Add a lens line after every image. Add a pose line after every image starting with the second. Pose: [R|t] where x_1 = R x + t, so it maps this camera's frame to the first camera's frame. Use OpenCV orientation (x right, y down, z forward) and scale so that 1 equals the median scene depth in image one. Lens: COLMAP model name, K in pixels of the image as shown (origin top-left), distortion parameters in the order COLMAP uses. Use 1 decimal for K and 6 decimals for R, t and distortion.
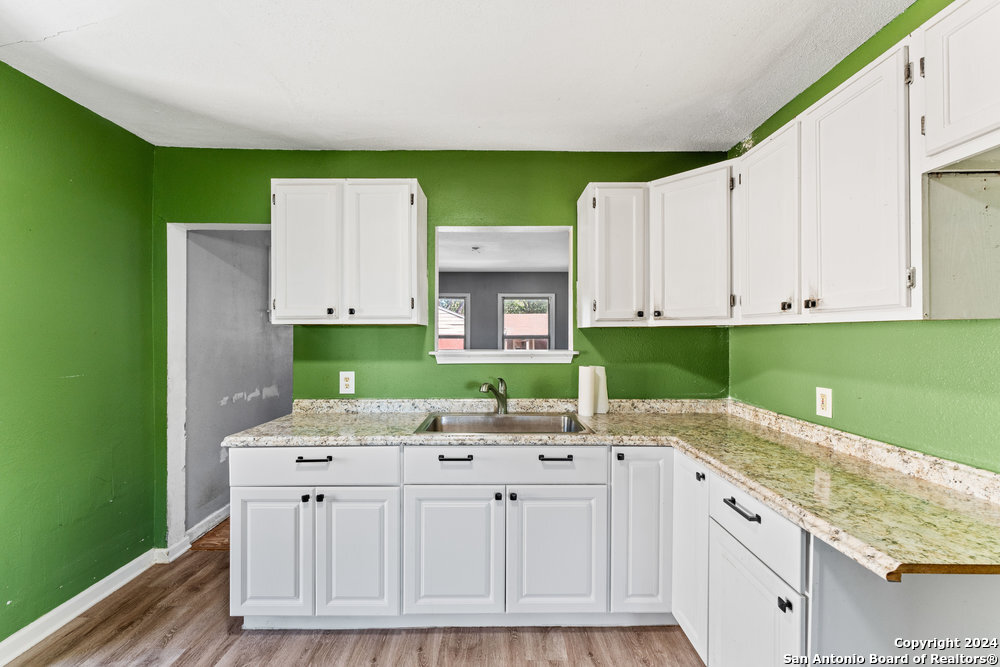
lens RADIAL K [[399.2, 0, 494.7], [0, 399.2, 334.8], [0, 0, 1]] dist [-0.000824, 0.000131]
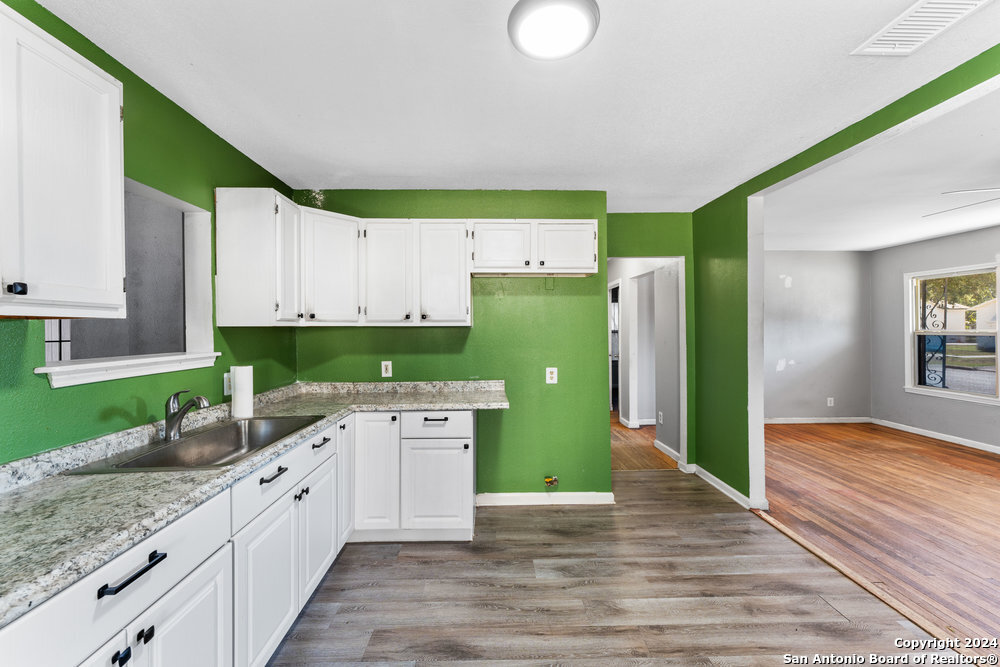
lens RADIAL K [[394.1, 0, 500.0], [0, 394.1, 333.5], [0, 0, 1]] dist [-0.000151, 0.000175]
pose [[-0.023000, -0.009141, 0.999694, -0.815989], [0.008867, 0.999917, 0.009347, -0.004454], [-0.999696, 0.009080, -0.022917, 0.433567]]
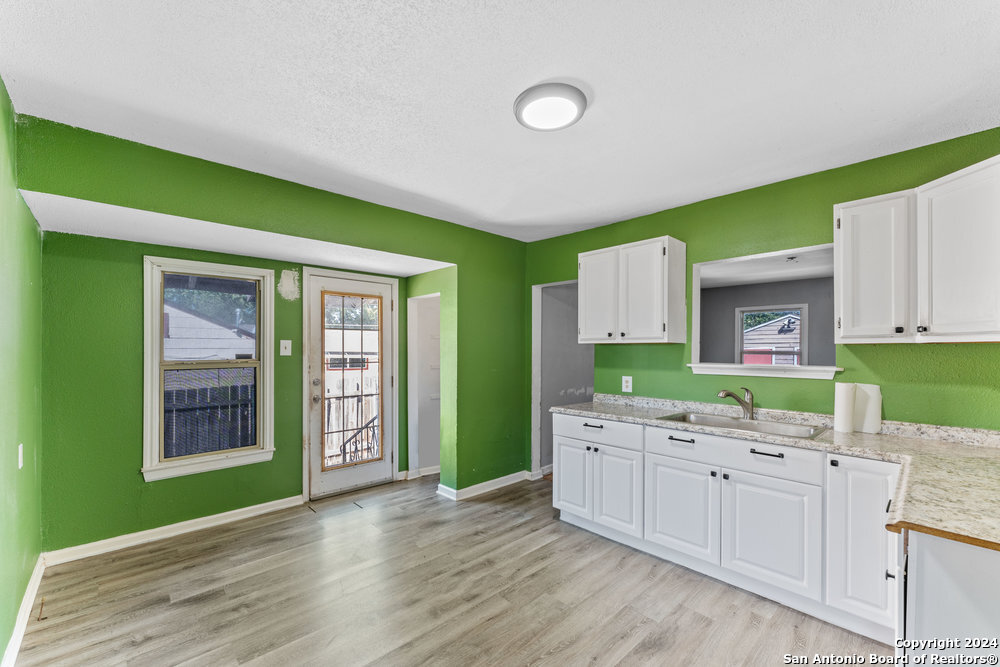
lens RADIAL K [[404.7, 0, 495.8], [0, 404.7, 349.0], [0, 0, 1]] dist [-0.000229, -0.000026]
pose [[0.682403, 0.001813, -0.730974, 0.411069], [-0.003525, 0.999993, -0.000810, -0.002186], [0.730967, 0.003129, 0.682405, -0.362328]]
